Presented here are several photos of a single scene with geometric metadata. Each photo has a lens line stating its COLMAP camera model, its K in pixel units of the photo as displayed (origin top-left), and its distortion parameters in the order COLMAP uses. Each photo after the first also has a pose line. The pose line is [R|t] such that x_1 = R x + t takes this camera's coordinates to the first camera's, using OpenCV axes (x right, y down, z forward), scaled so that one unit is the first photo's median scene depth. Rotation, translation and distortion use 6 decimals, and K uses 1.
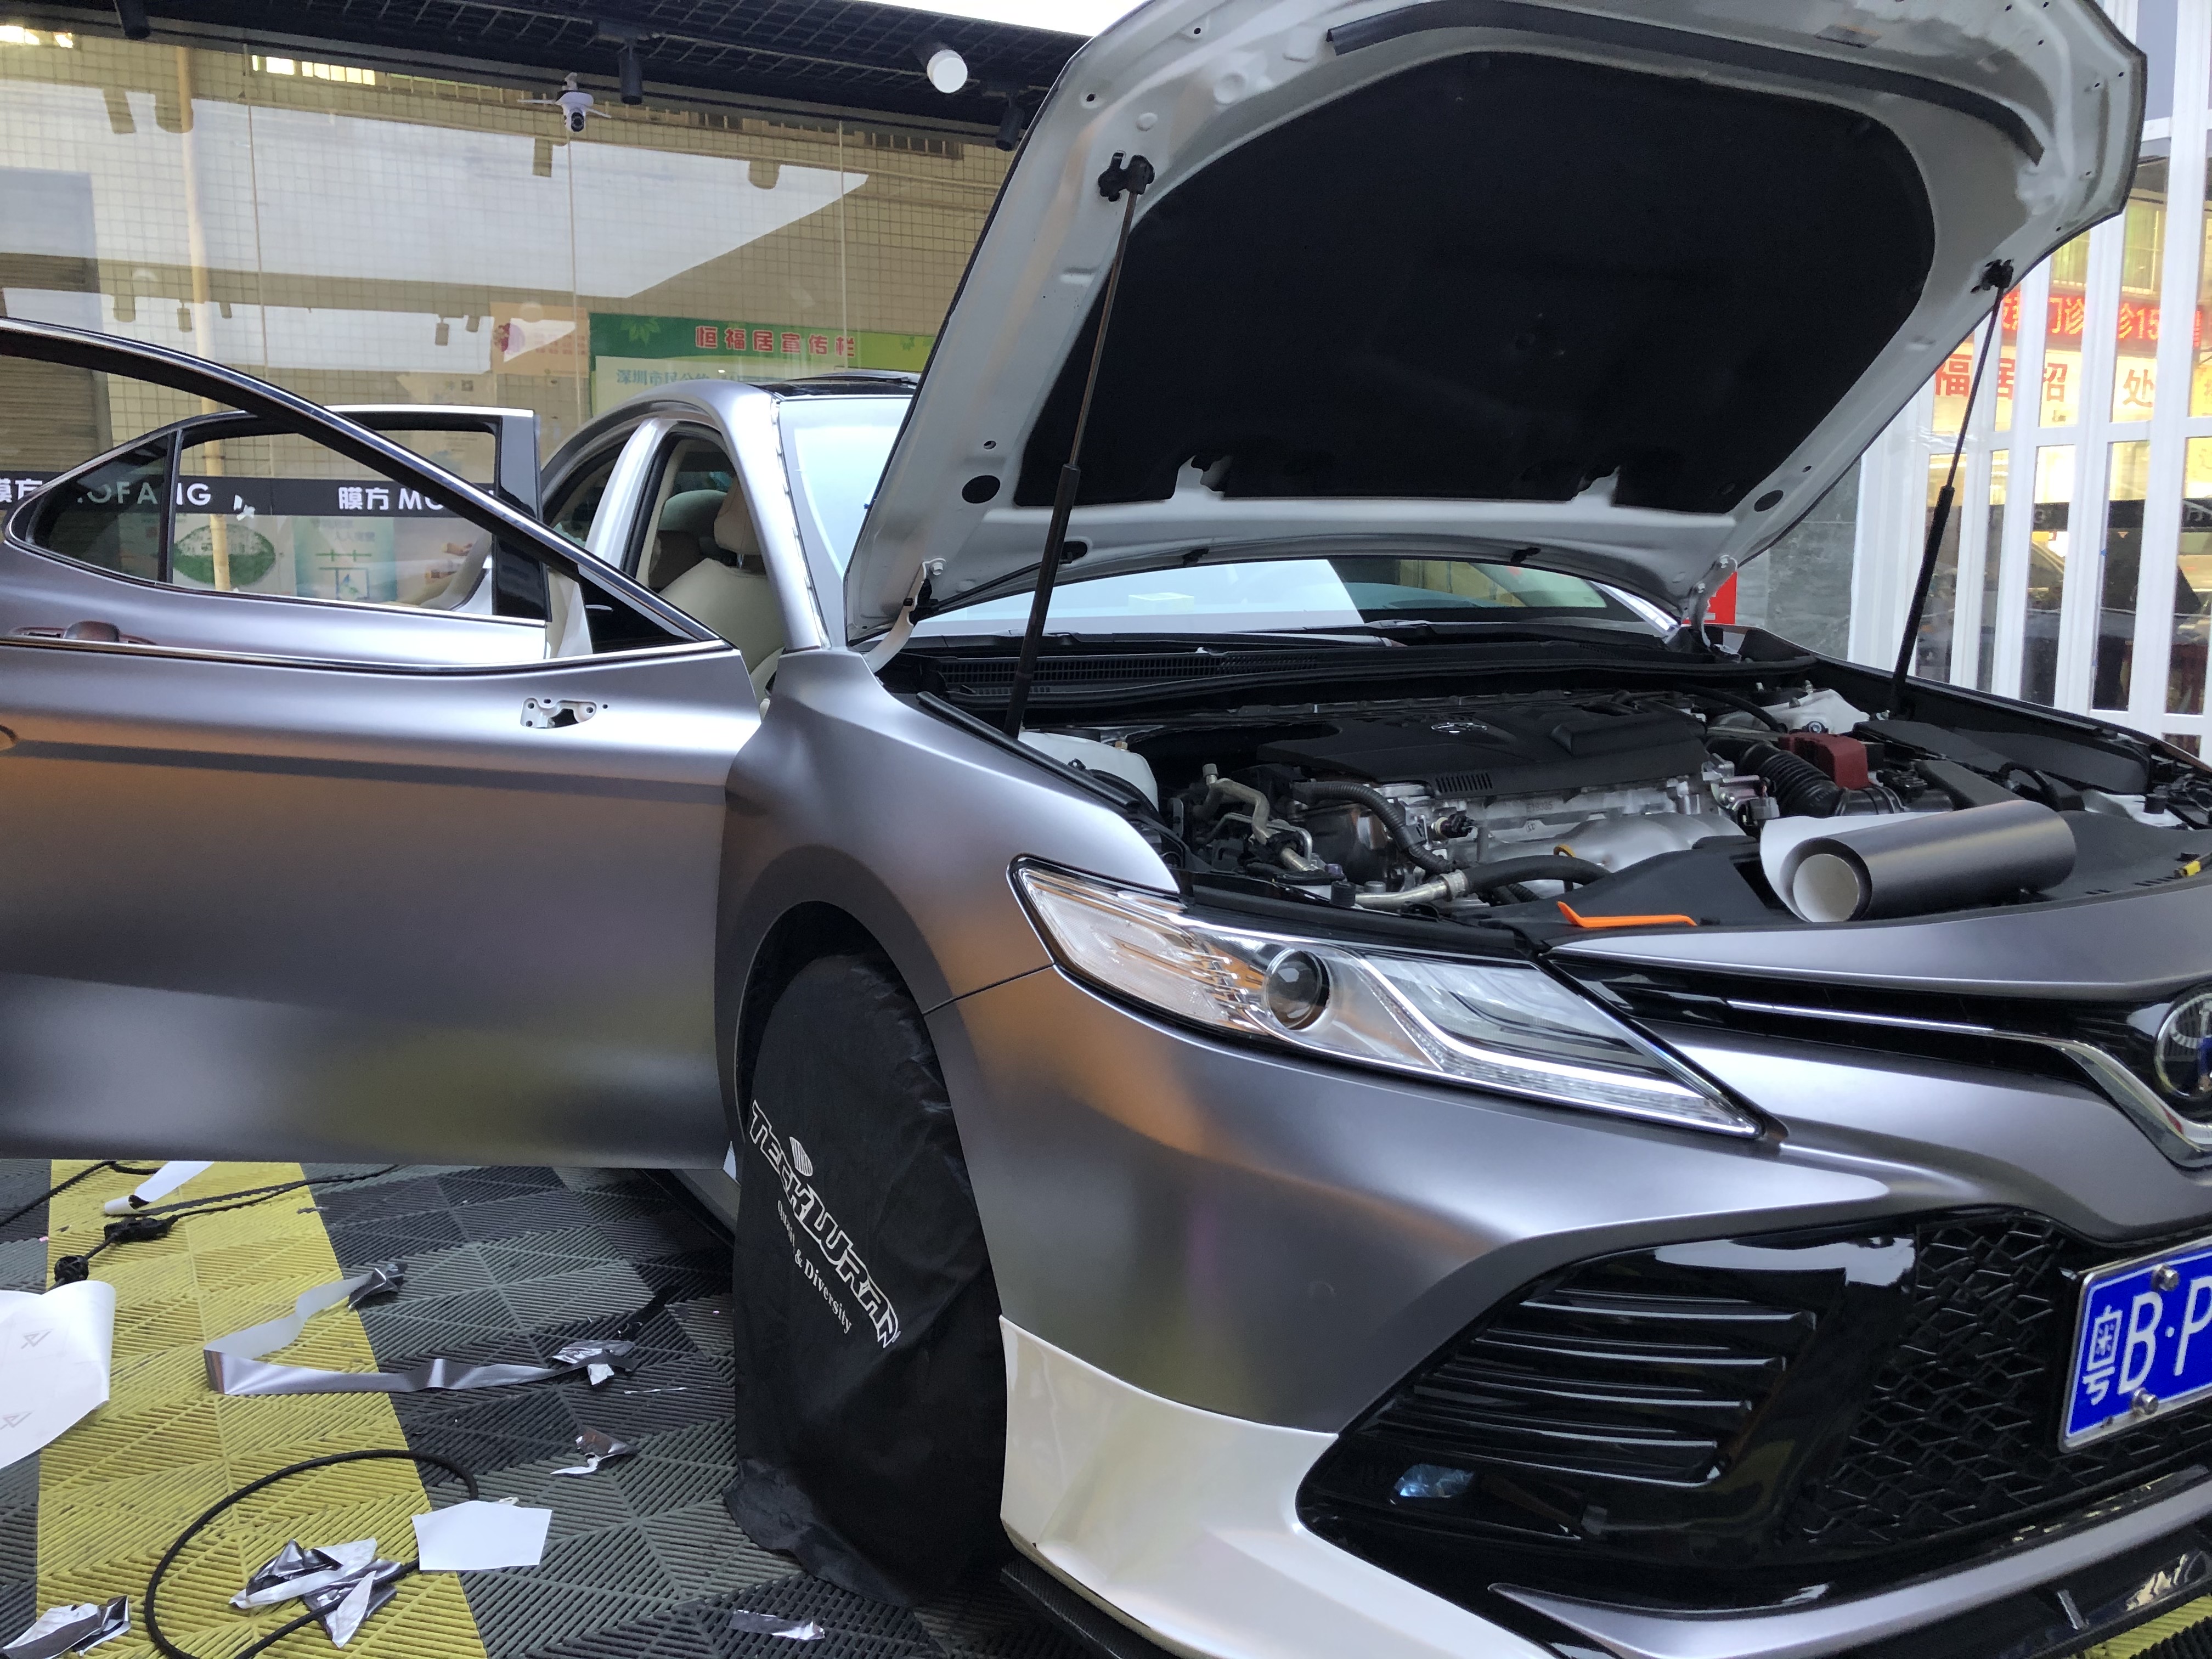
lens RADIAL K [[1792.0, 0, 1113.1], [0, 1792.0, 858.9], [0, 0, 1]] dist [0.001273, 0.011825]
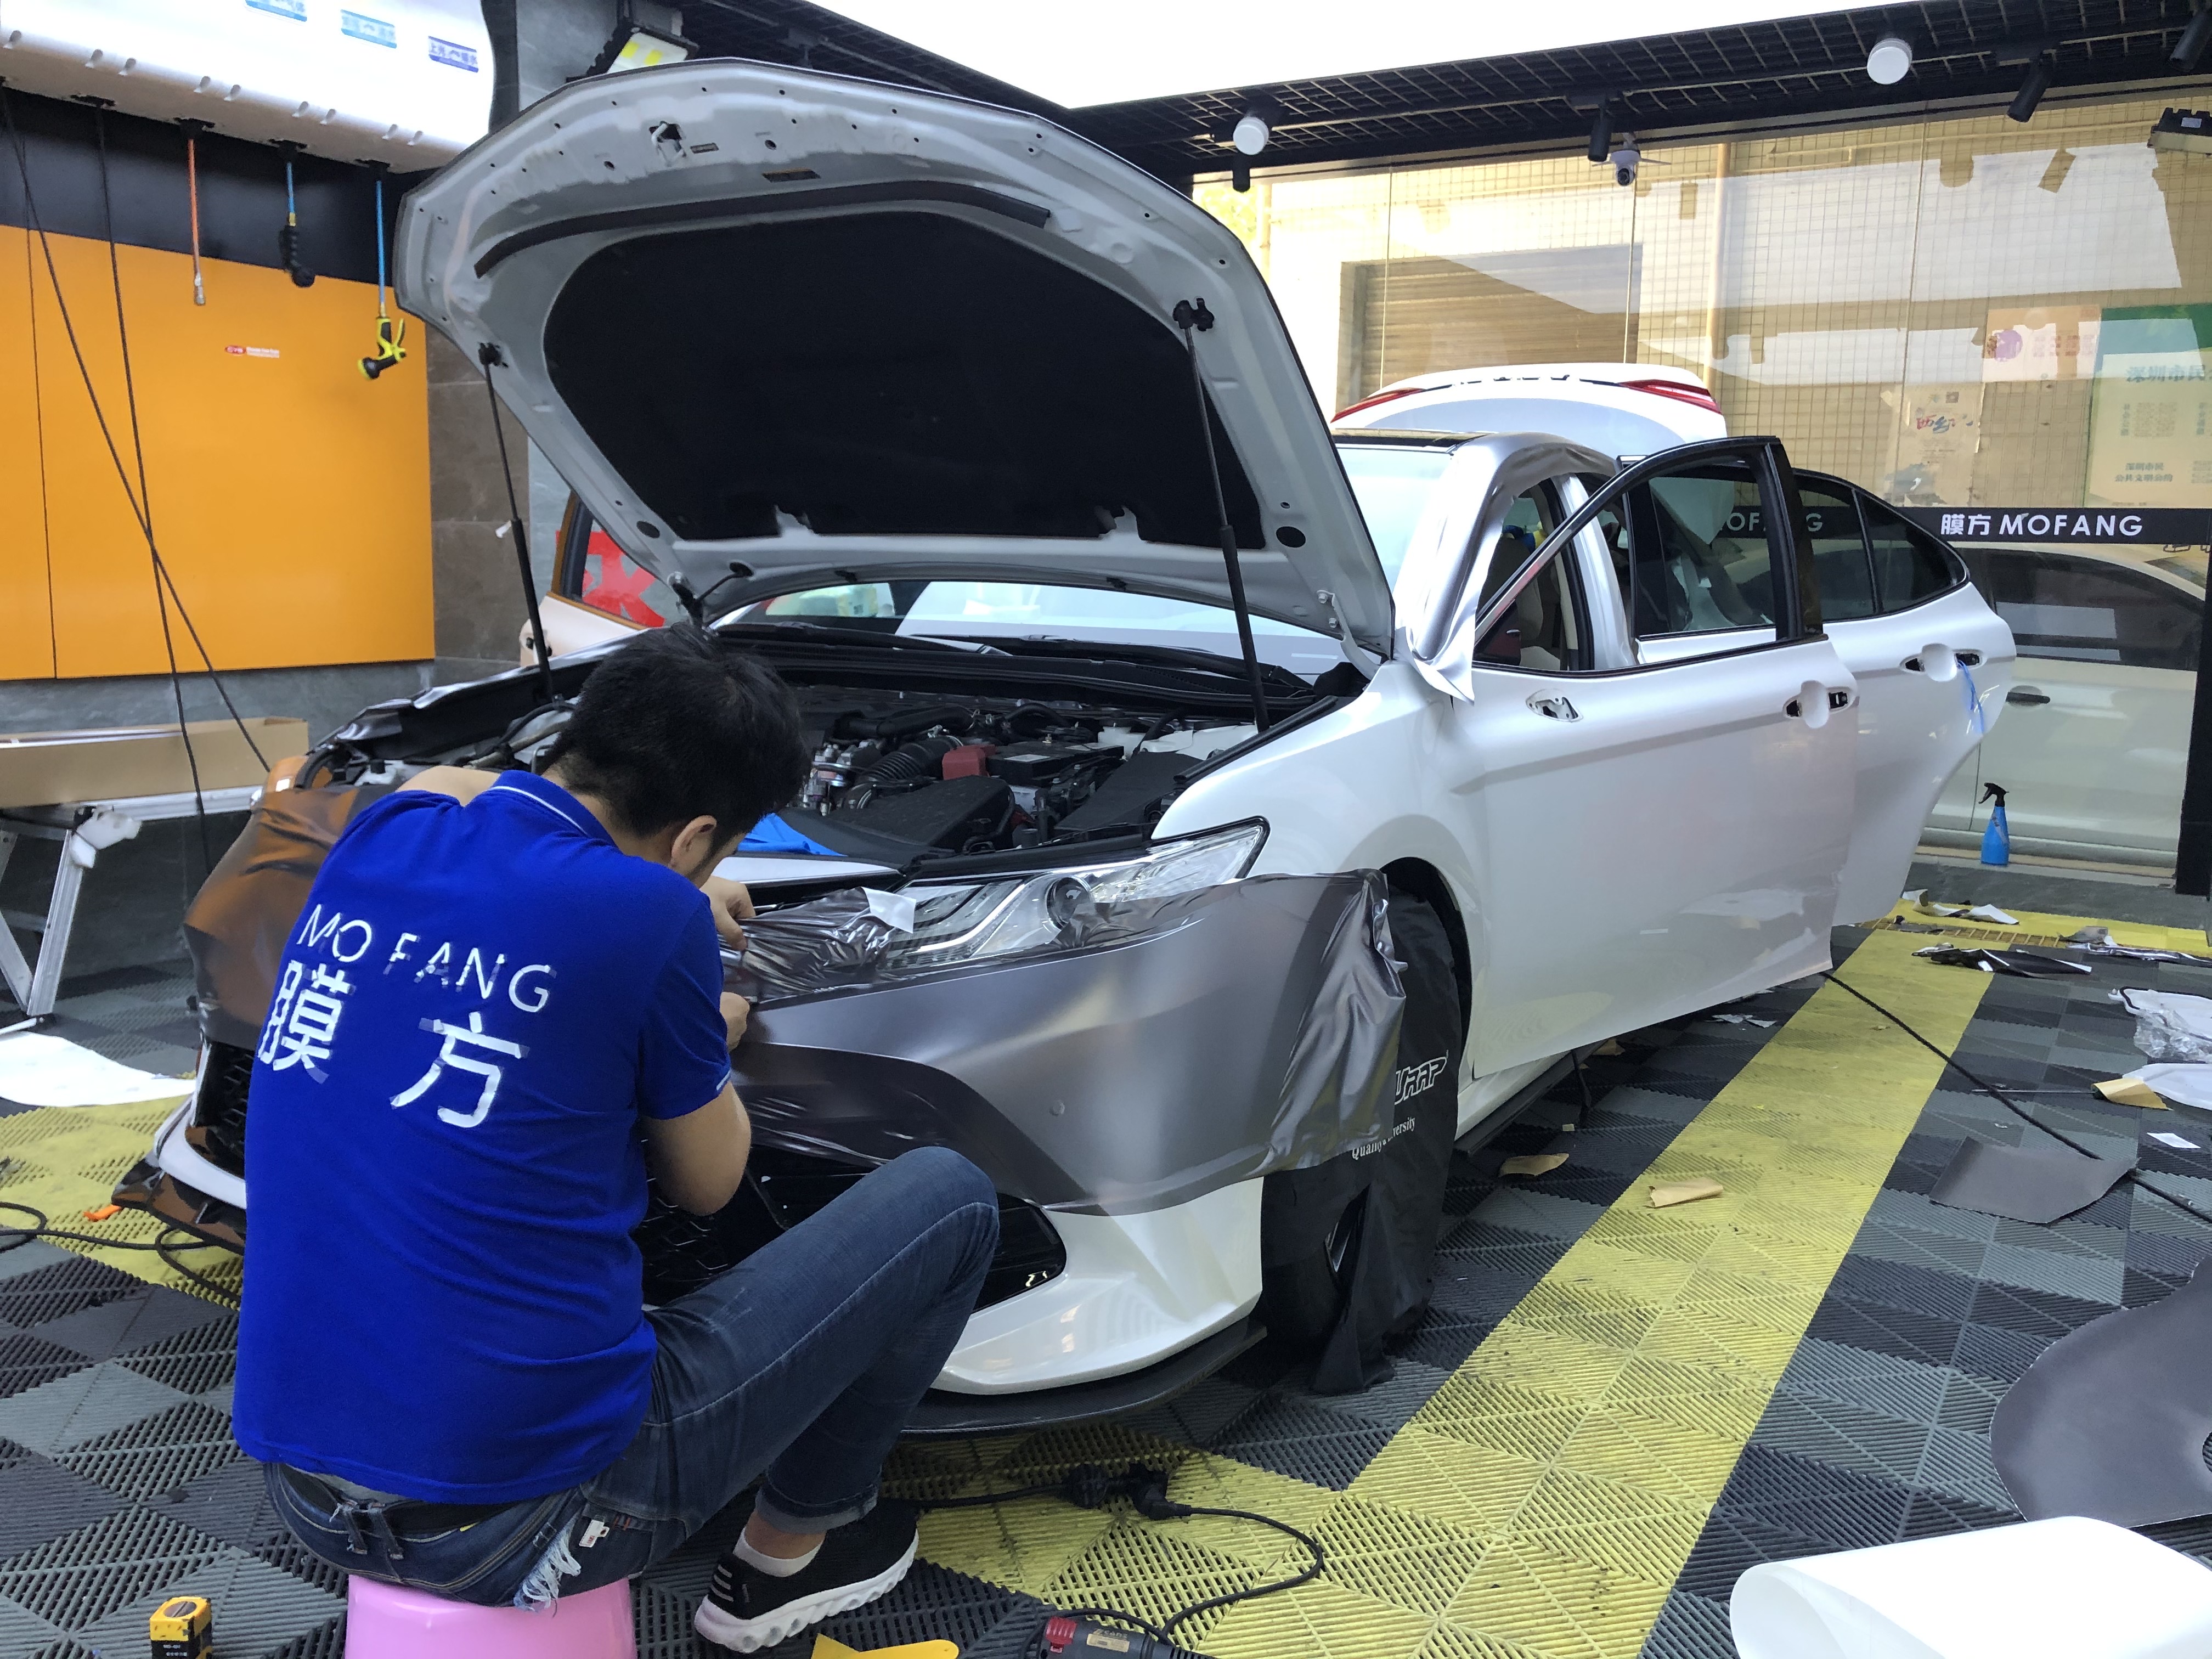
lens RADIAL K [[1820.0, 0, 1106.0], [0, 1820.0, 829.5], [0, 0, 1]] dist [0.002158, -0.004462]
pose [[0.466785, 0.147021, -0.872065, 0.645951], [-0.163124, 0.983478, 0.078490, -0.054690], [0.869197, 0.105617, 0.483055, 0.235740]]
